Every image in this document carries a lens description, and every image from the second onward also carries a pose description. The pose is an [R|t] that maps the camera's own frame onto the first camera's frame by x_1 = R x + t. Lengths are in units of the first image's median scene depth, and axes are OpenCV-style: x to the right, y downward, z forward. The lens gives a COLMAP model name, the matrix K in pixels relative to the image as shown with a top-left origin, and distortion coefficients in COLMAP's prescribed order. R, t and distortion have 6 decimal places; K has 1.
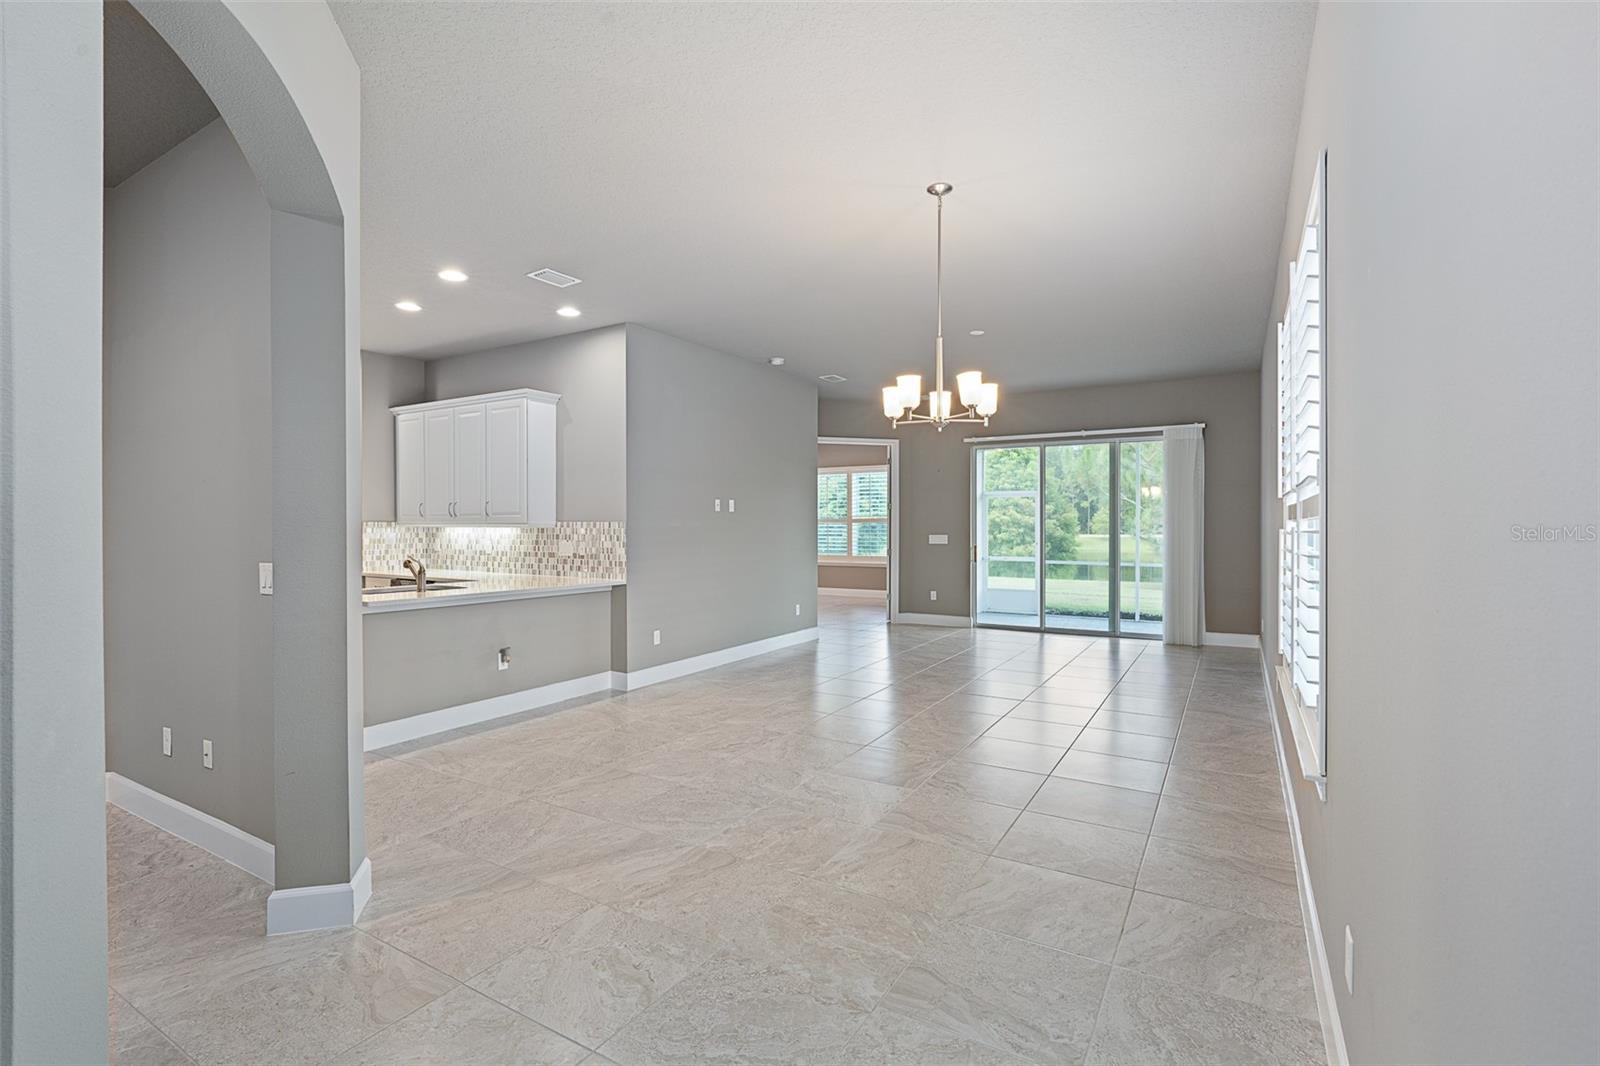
lens RADIAL K [[734.2, 0, 803.1], [0, 734.2, 526.4], [0, 0, 1]] dist [-0.015952, 0.006022]
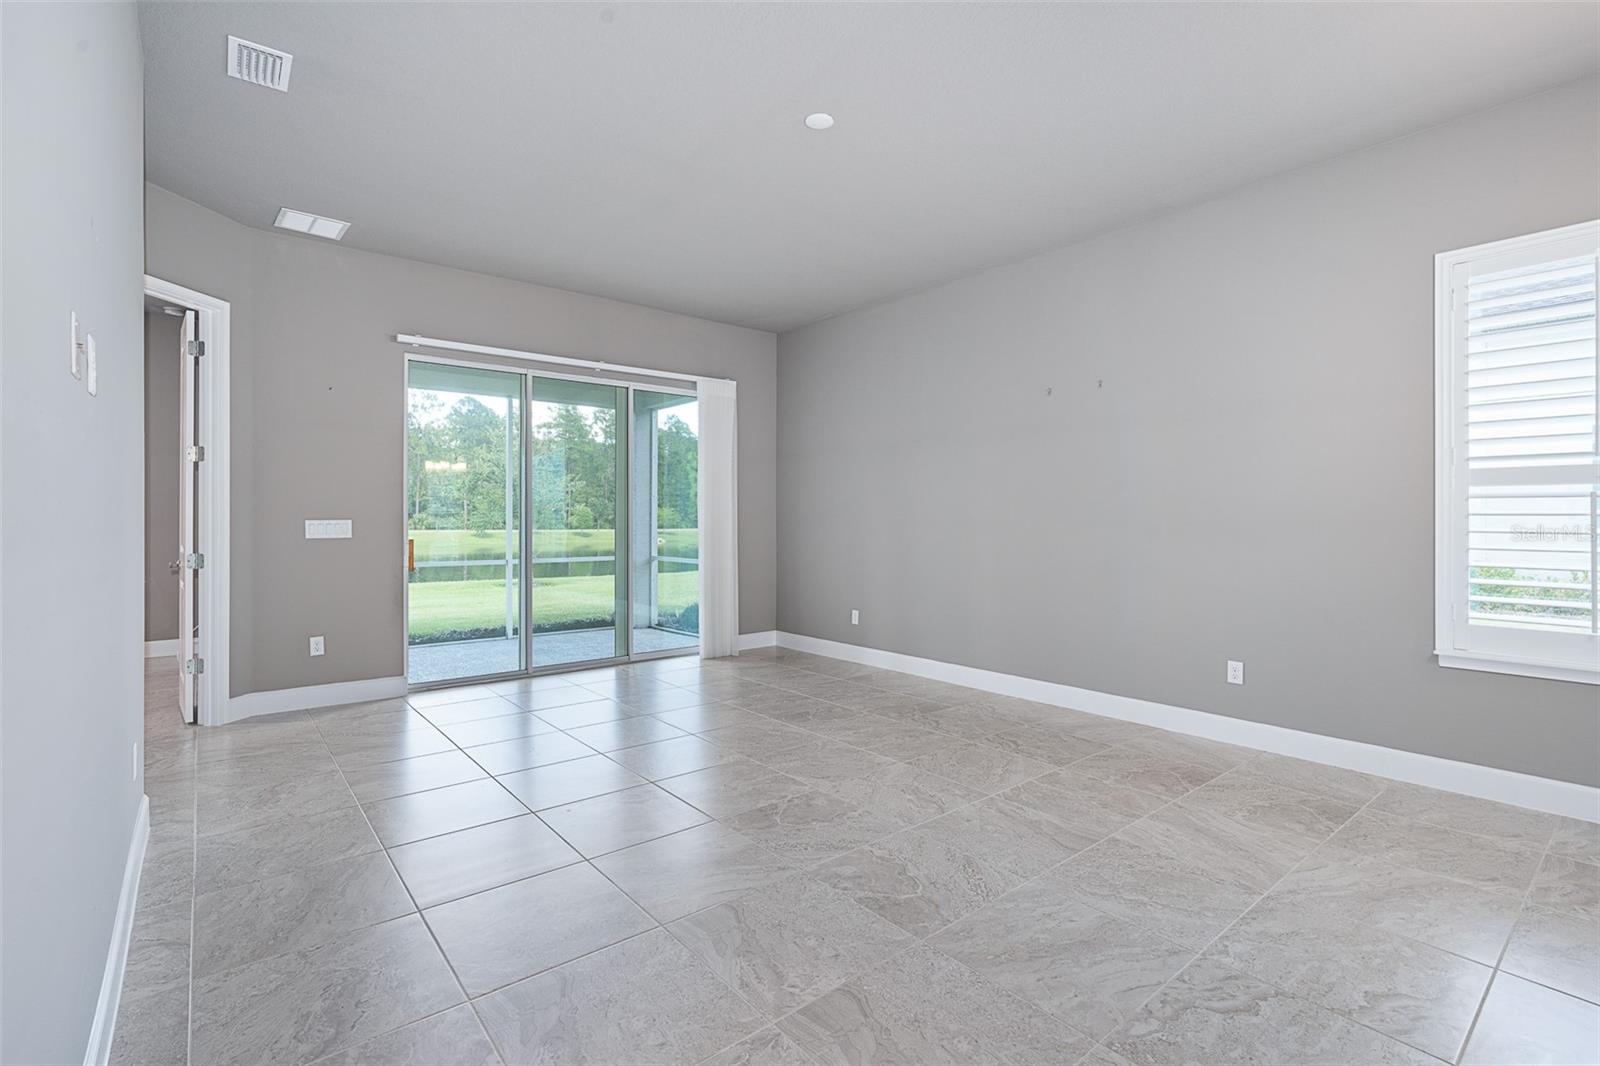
lens RADIAL K [[734.2, 0, 803.1], [0, 734.2, 526.4], [0, 0, 1]] dist [-0.015952, 0.006022]
pose [[0.338384, -0.007394, 0.940979, -0.246666], [0.001349, 0.999972, 0.007373, 0.018811], [-0.941007, -0.001226, 0.338384, 0.808013]]
